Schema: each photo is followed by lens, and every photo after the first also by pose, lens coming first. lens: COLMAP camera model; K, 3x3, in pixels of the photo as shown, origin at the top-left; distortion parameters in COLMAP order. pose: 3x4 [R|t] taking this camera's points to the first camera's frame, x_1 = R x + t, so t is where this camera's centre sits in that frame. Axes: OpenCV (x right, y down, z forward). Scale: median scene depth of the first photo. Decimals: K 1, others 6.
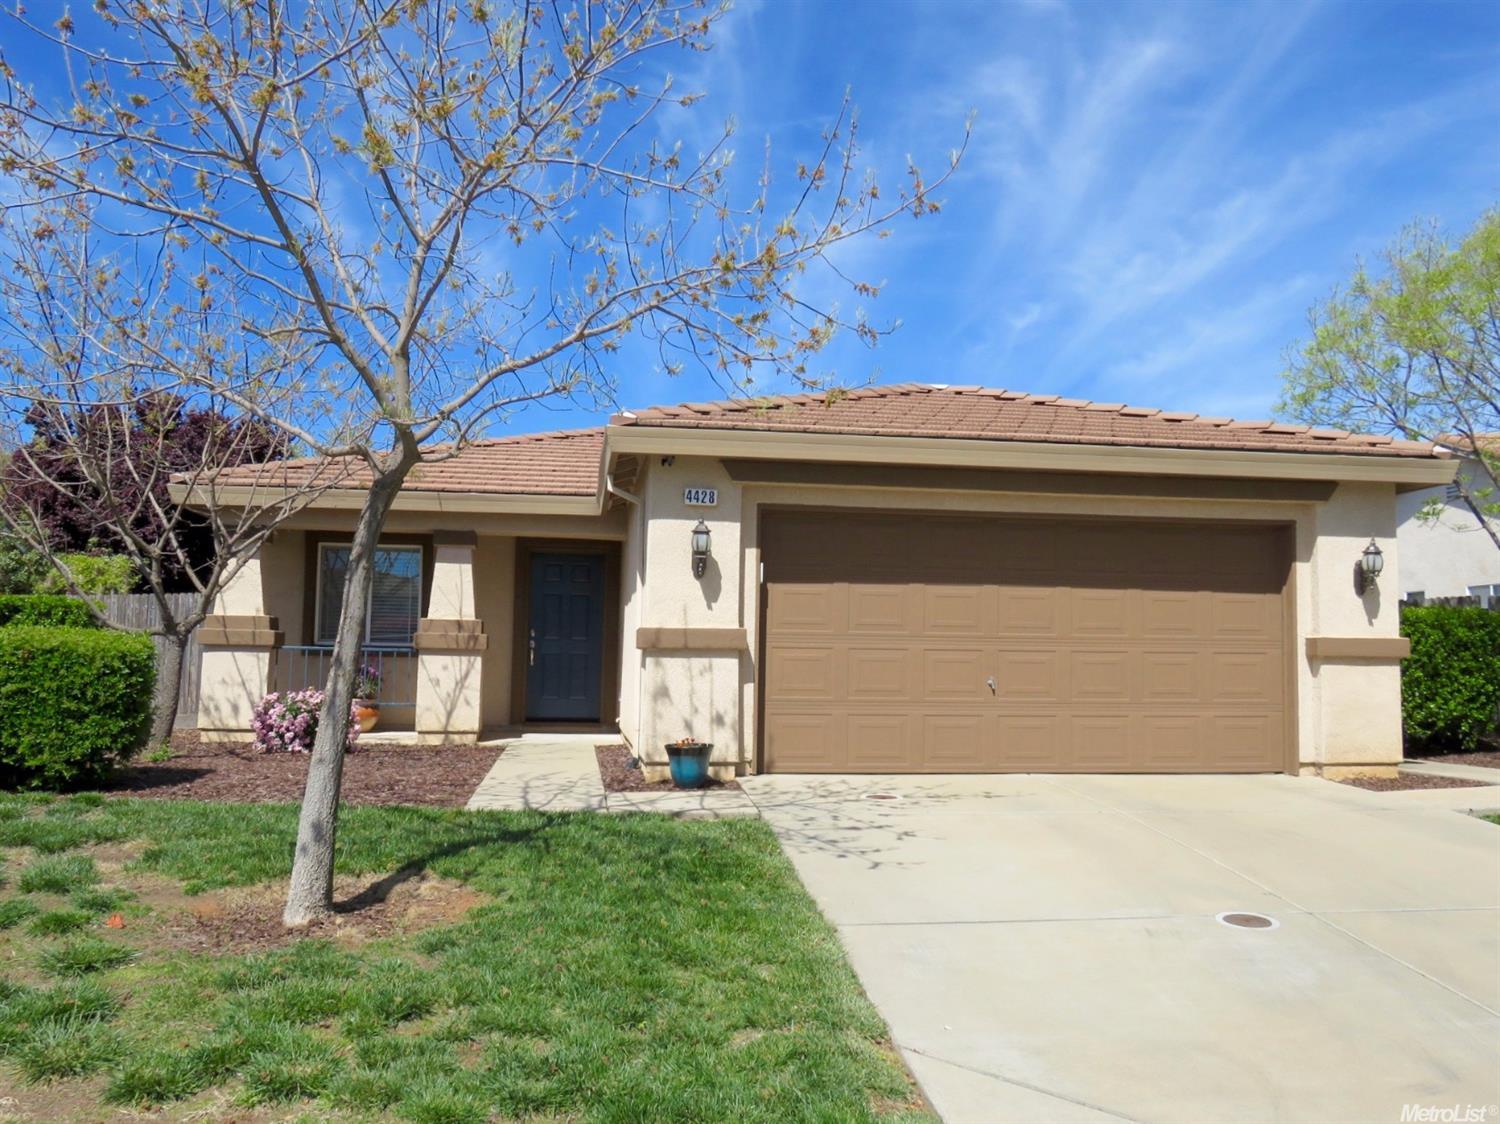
lens RADIAL K [[1276.3, 0, 750.0], [0, 1276.3, 562.0], [0, 0, 1]] dist [0.004556, 0.002949]
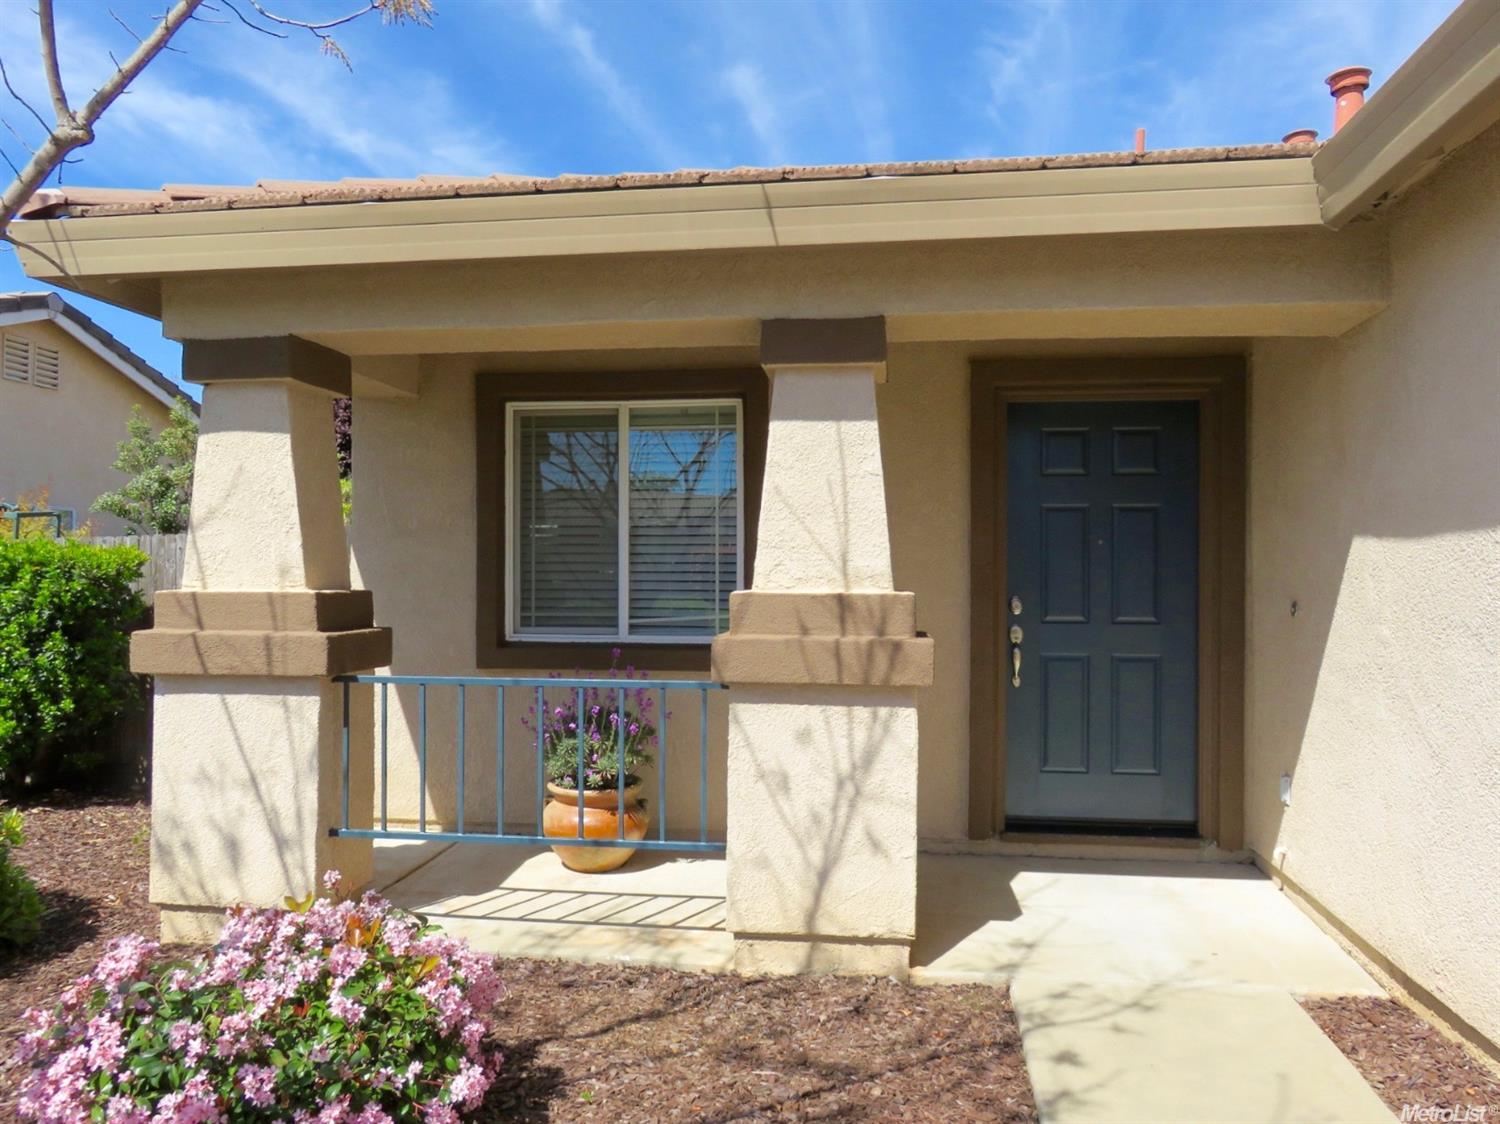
lens RADIAL K [[1111.3, 0, 750.0], [0, 1111.3, 562.0], [0, 0, 1]] dist [-0.081815, 0.088398]
pose [[0.957185, -0.015155, -0.289080, -0.169253], [0.033629, 0.997689, 0.059045, 0.019814], [0.287517, -0.066238, 0.955482, 0.726717]]
